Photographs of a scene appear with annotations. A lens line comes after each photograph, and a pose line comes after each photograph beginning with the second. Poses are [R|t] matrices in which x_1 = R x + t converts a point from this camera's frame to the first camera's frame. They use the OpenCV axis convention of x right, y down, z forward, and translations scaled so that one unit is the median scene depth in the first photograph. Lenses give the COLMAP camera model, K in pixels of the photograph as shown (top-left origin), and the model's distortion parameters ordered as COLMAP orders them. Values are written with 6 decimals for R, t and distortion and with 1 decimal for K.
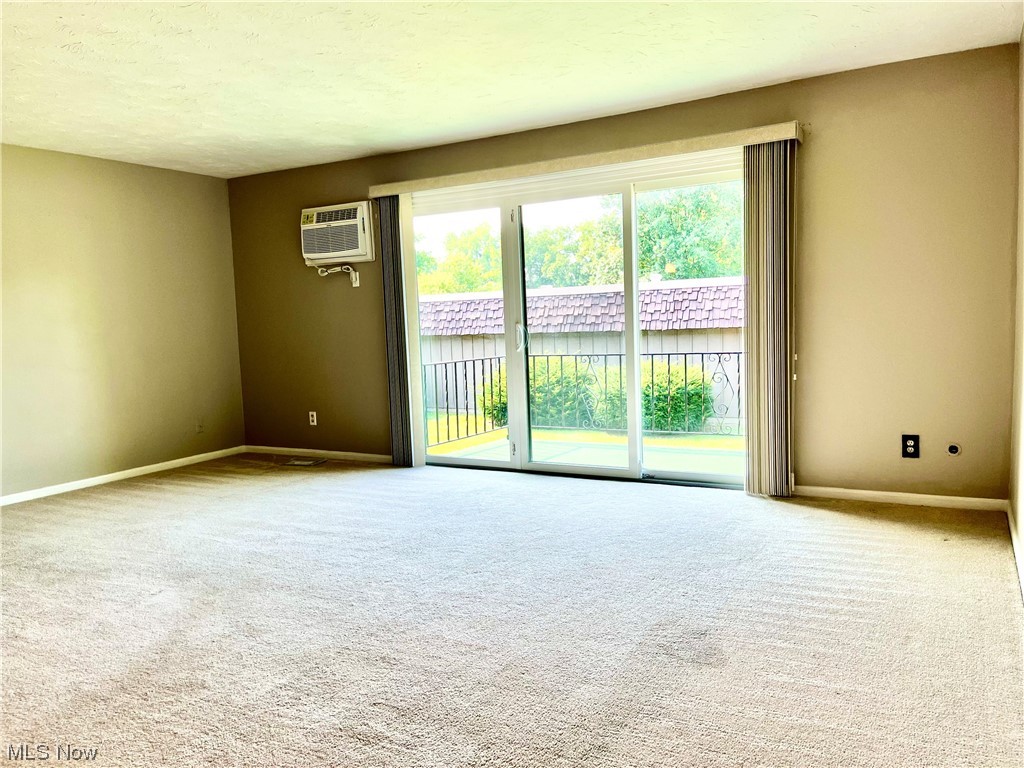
lens RADIAL K [[776.8, 0, 507.9], [0, 776.8, 394.9], [0, 0, 1]] dist [0.072274, -0.084461]
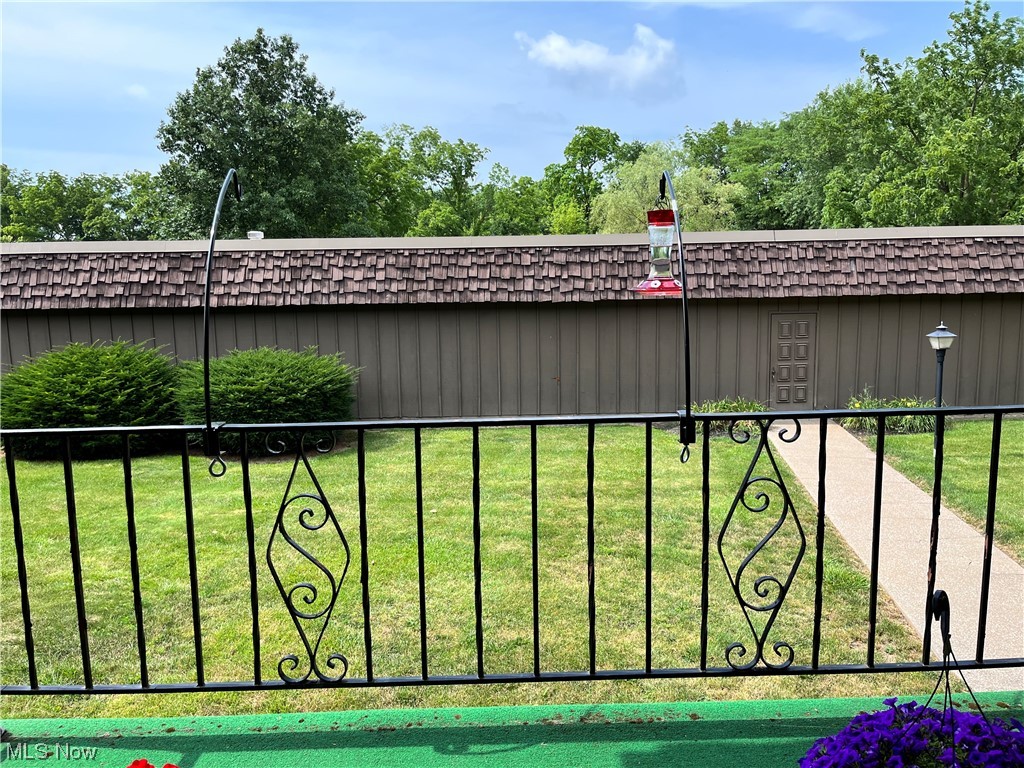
lens RADIAL K [[776.8, 0, 507.9], [0, 776.8, 394.9], [0, 0, 1]] dist [0.072274, -0.084461]
pose [[0.862209, -0.052000, 0.503876, 0.009949], [0.035405, 0.998471, 0.042457, -0.023231], [-0.505313, -0.018767, 0.862732, 0.248138]]
